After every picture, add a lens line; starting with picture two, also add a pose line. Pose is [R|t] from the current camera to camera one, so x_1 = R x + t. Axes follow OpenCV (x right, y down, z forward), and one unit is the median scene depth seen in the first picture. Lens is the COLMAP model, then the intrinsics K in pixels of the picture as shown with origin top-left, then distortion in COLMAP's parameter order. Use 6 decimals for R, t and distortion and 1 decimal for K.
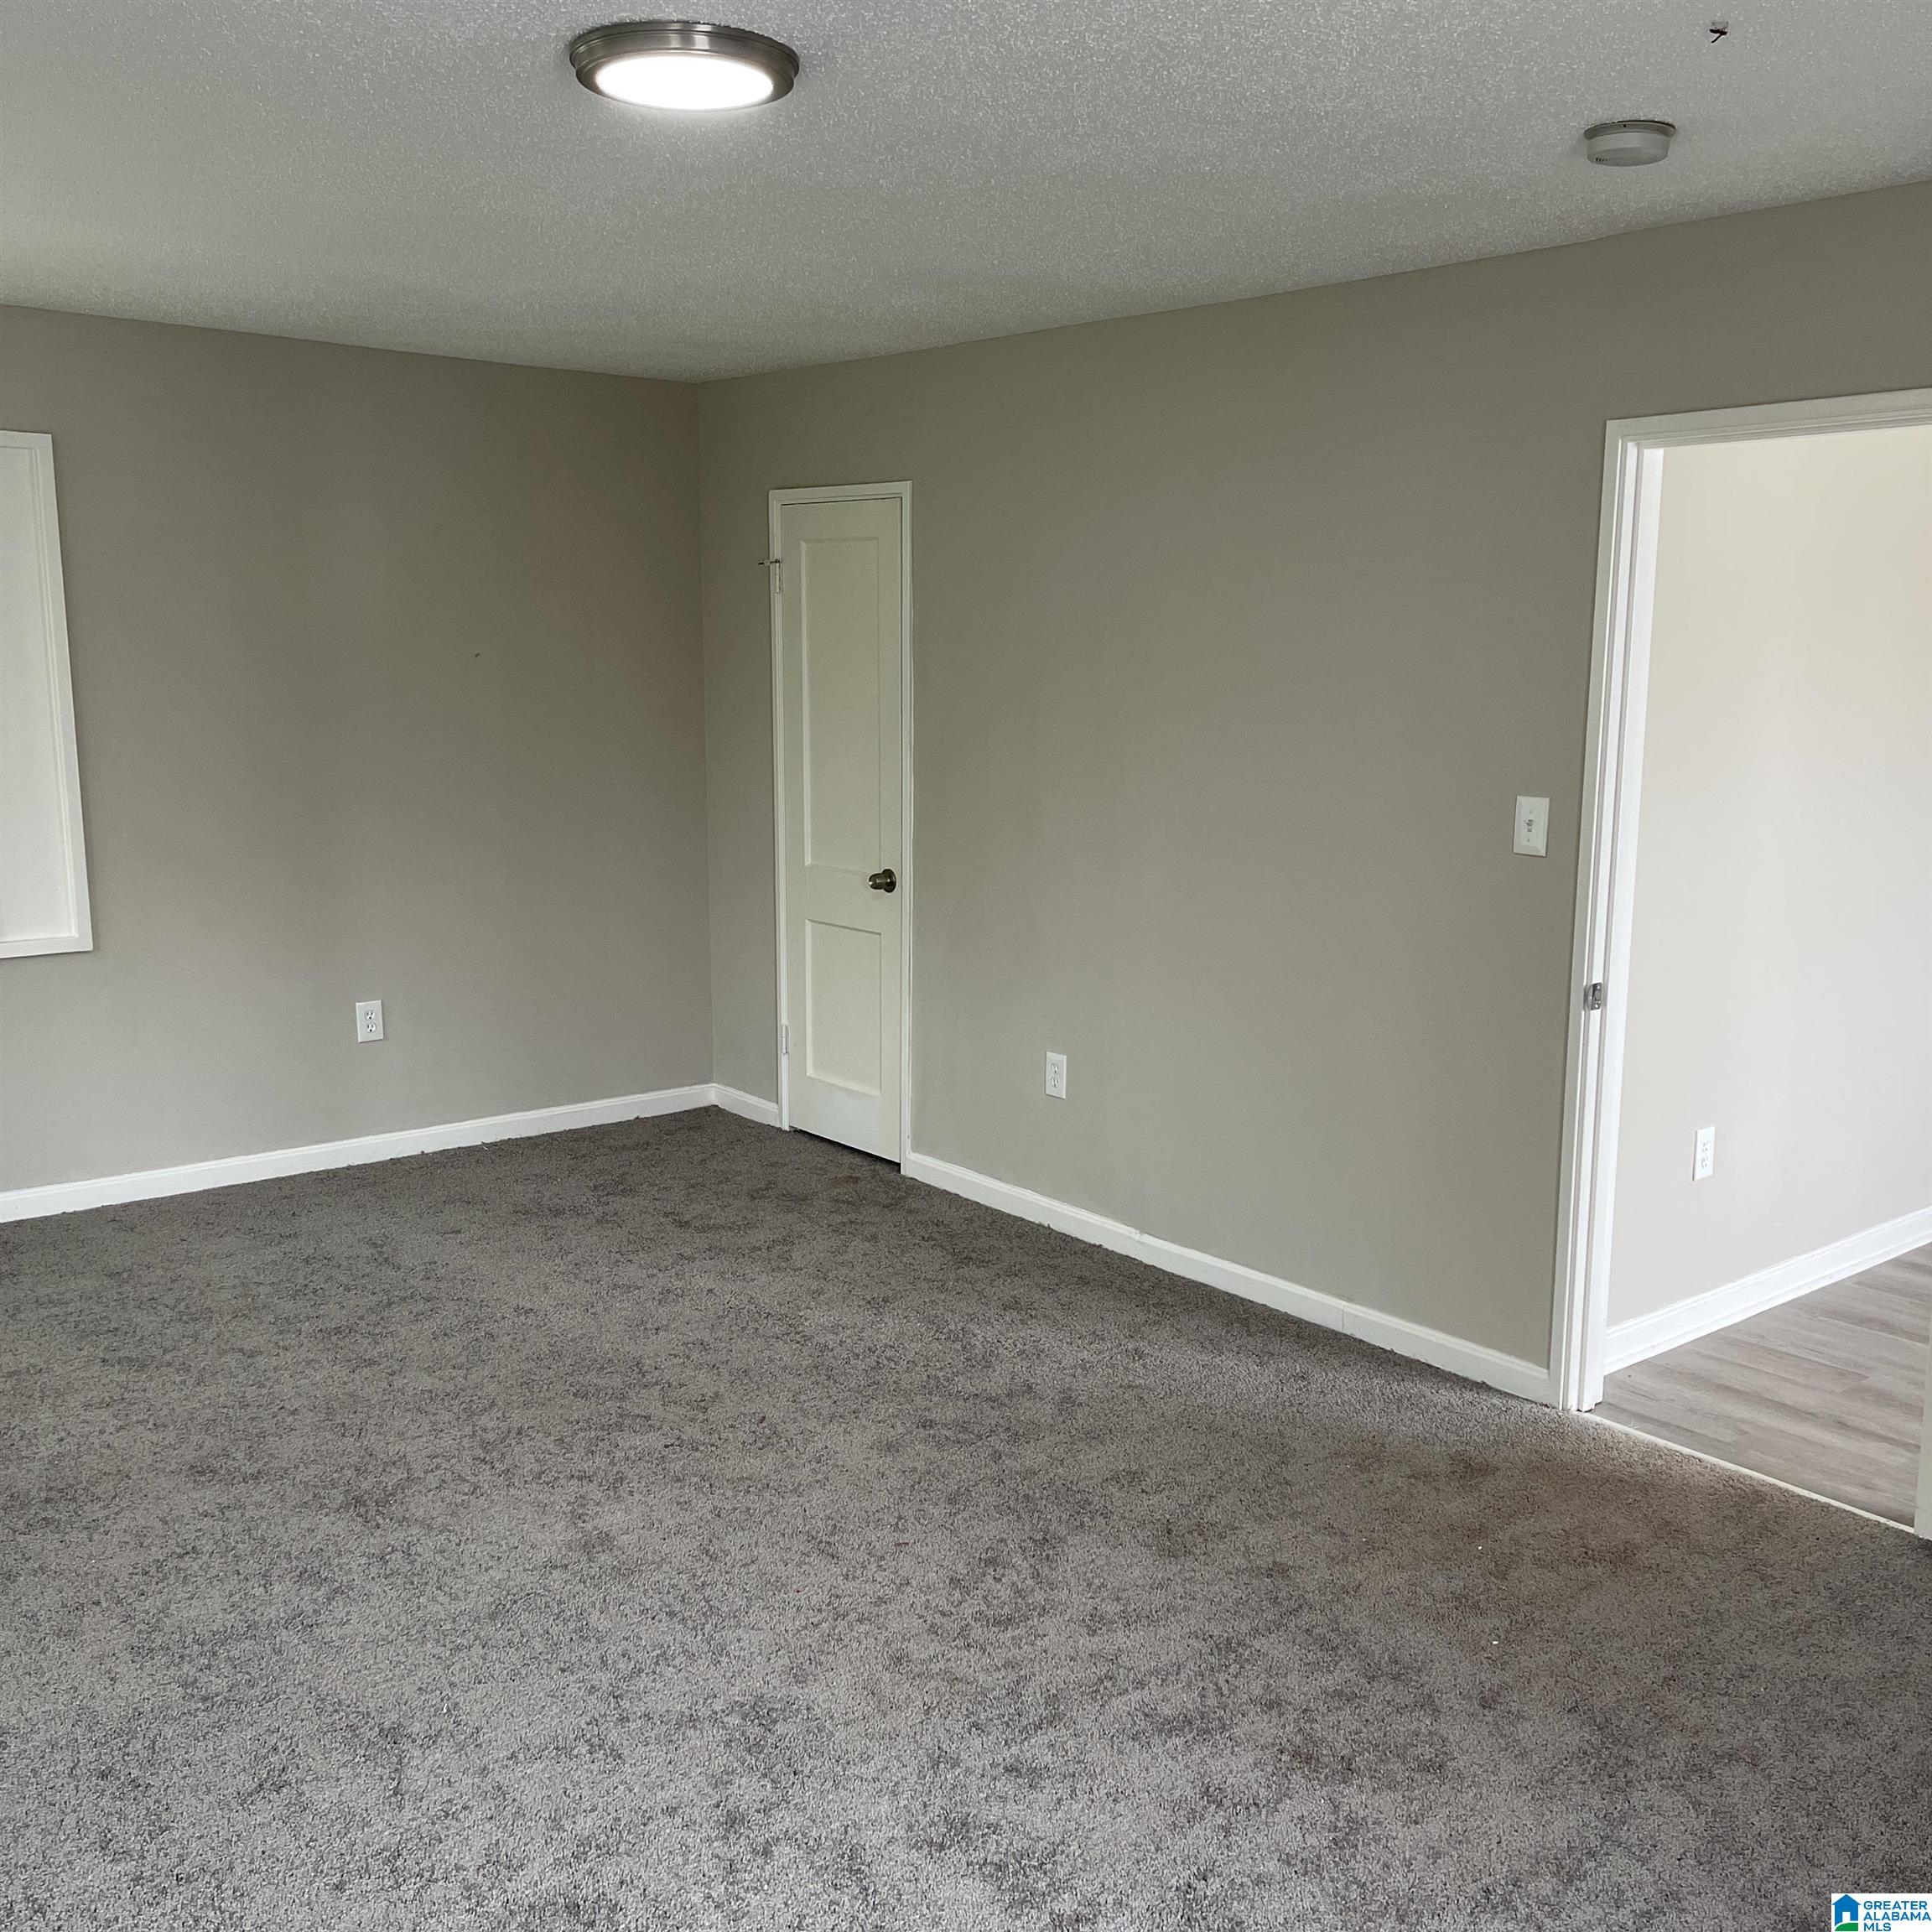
lens RADIAL K [[1933.7, 0, 947.3], [0, 1933.7, 935.4], [0, 0, 1]] dist [0.040486, -0.019052]
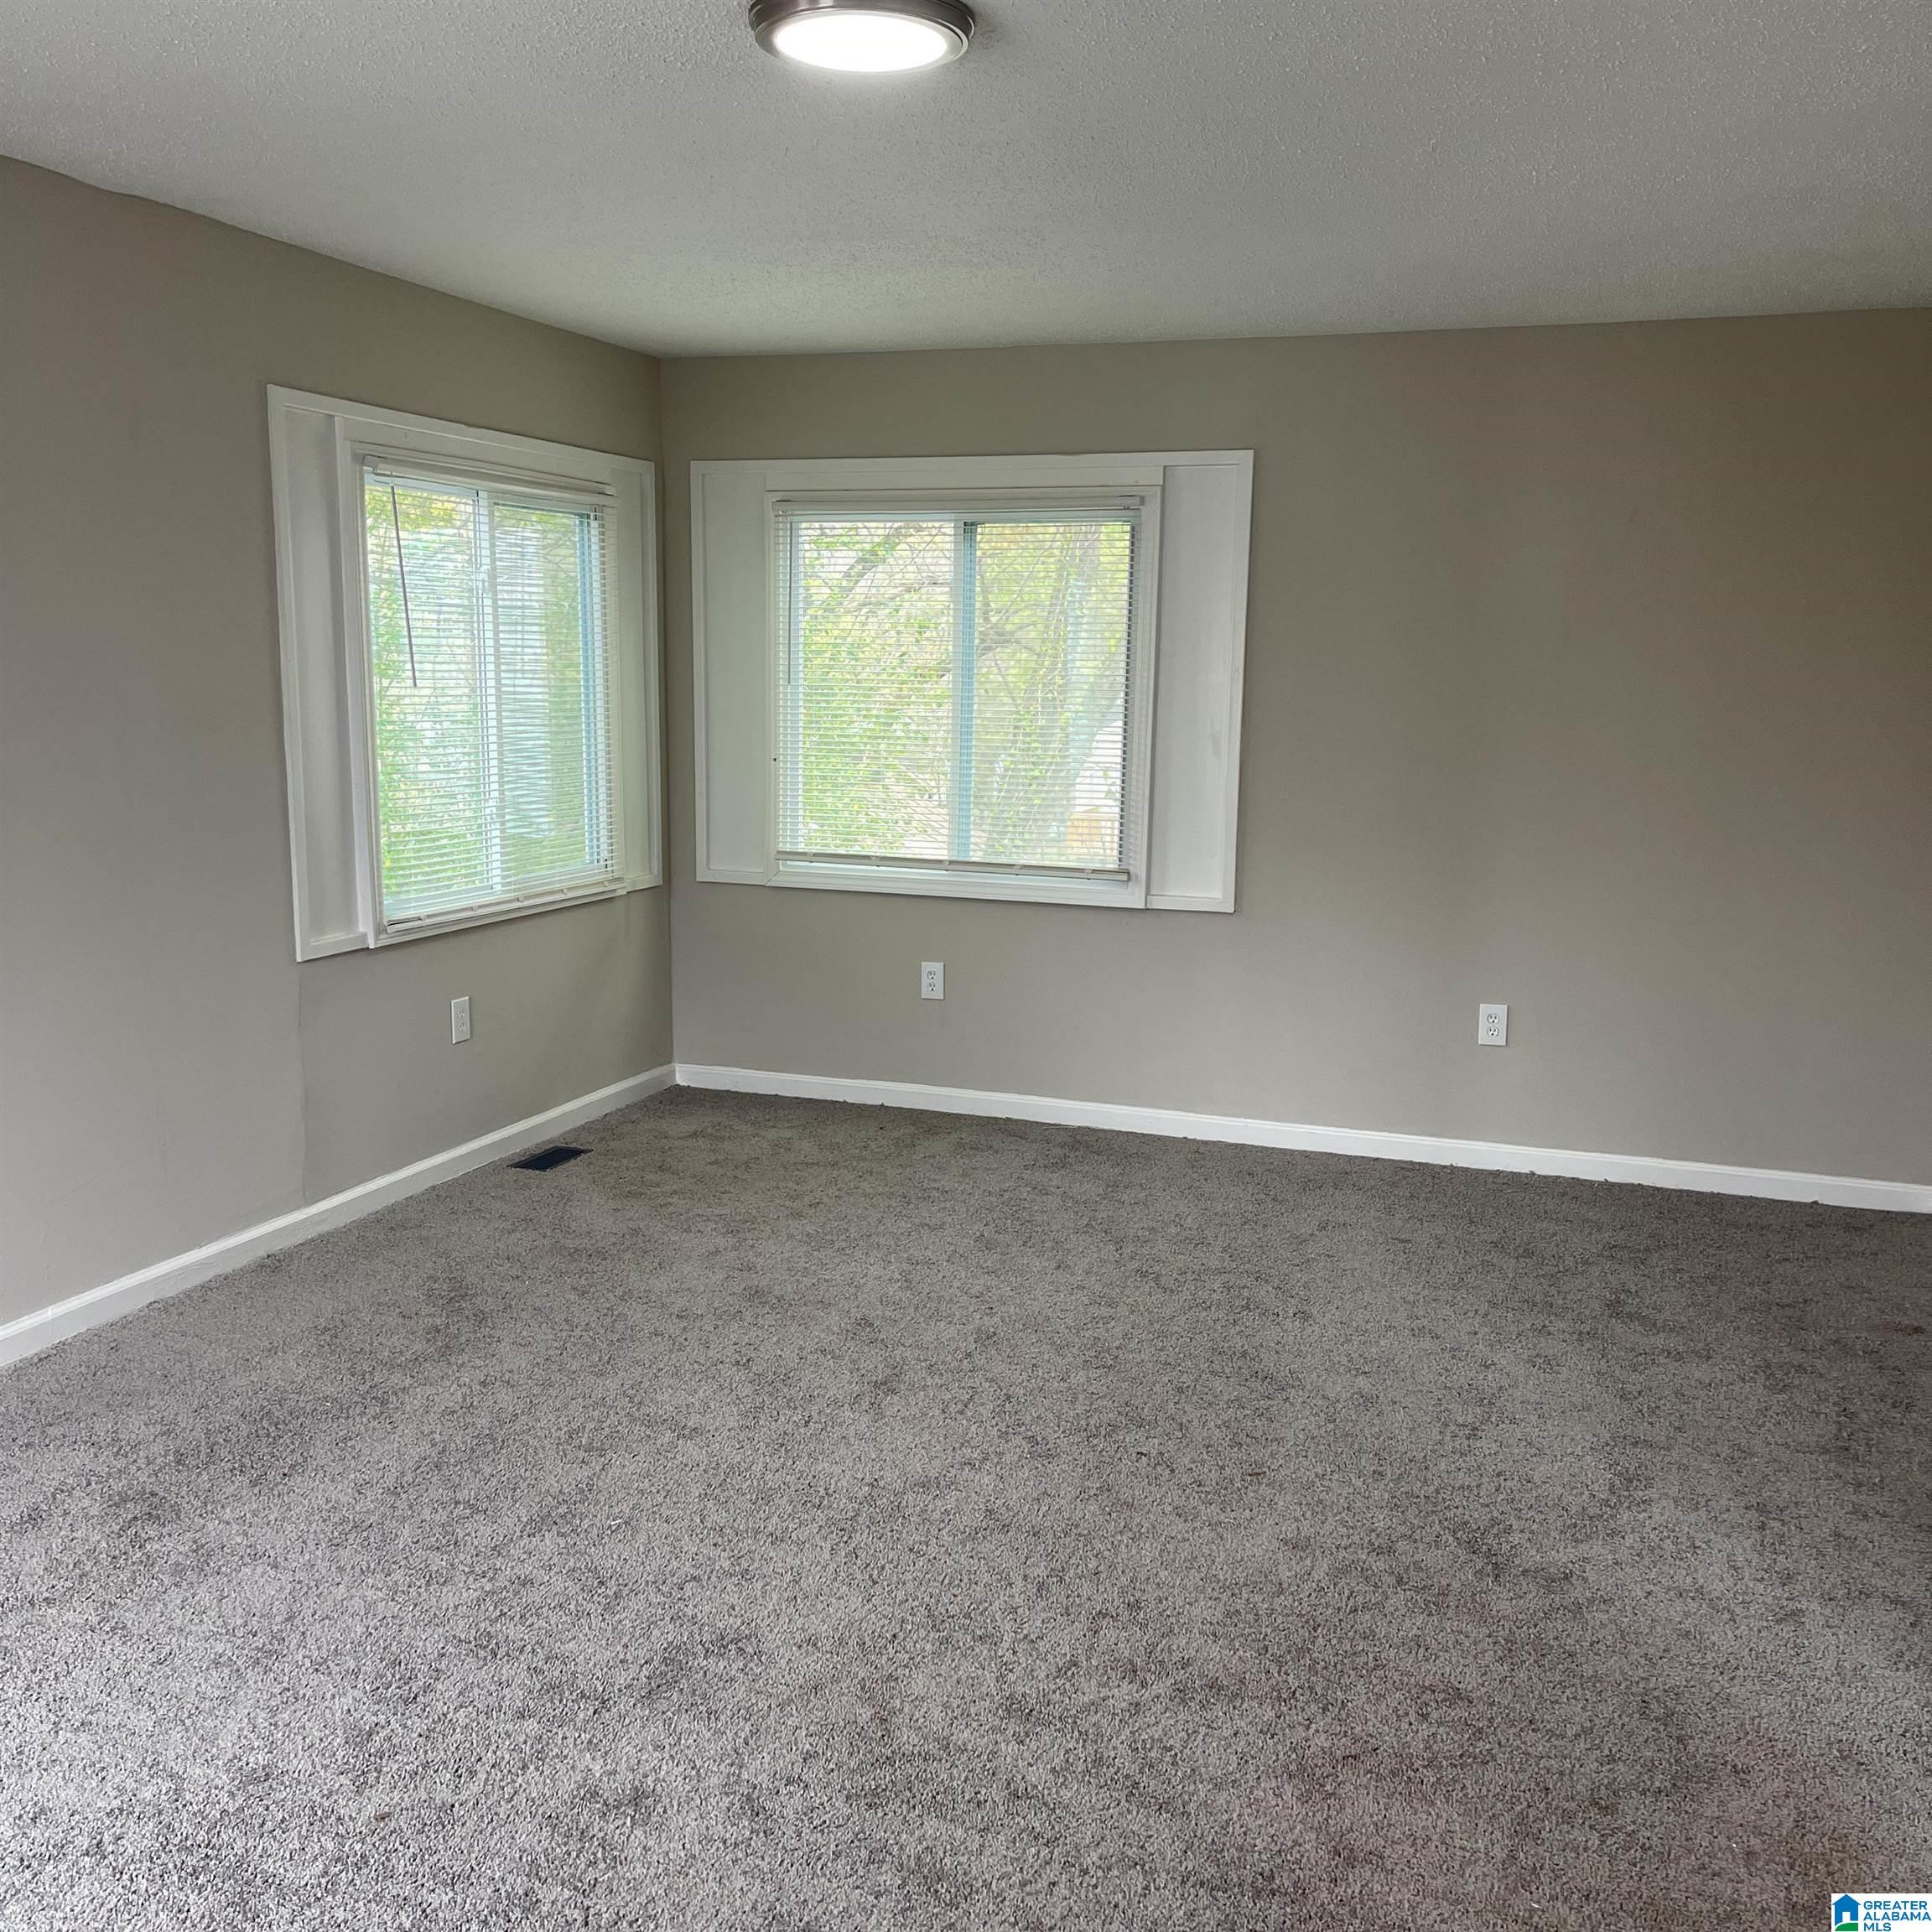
lens RADIAL K [[1933.7, 0, 947.3], [0, 1933.7, 935.4], [0, 0, 1]] dist [0.040486, -0.019052]
pose [[0.501198, 0.123453, -0.856481, 0.446952], [-0.132295, 0.989067, 0.065148, -0.031326], [0.855160, 0.080656, 0.512050, 0.297120]]
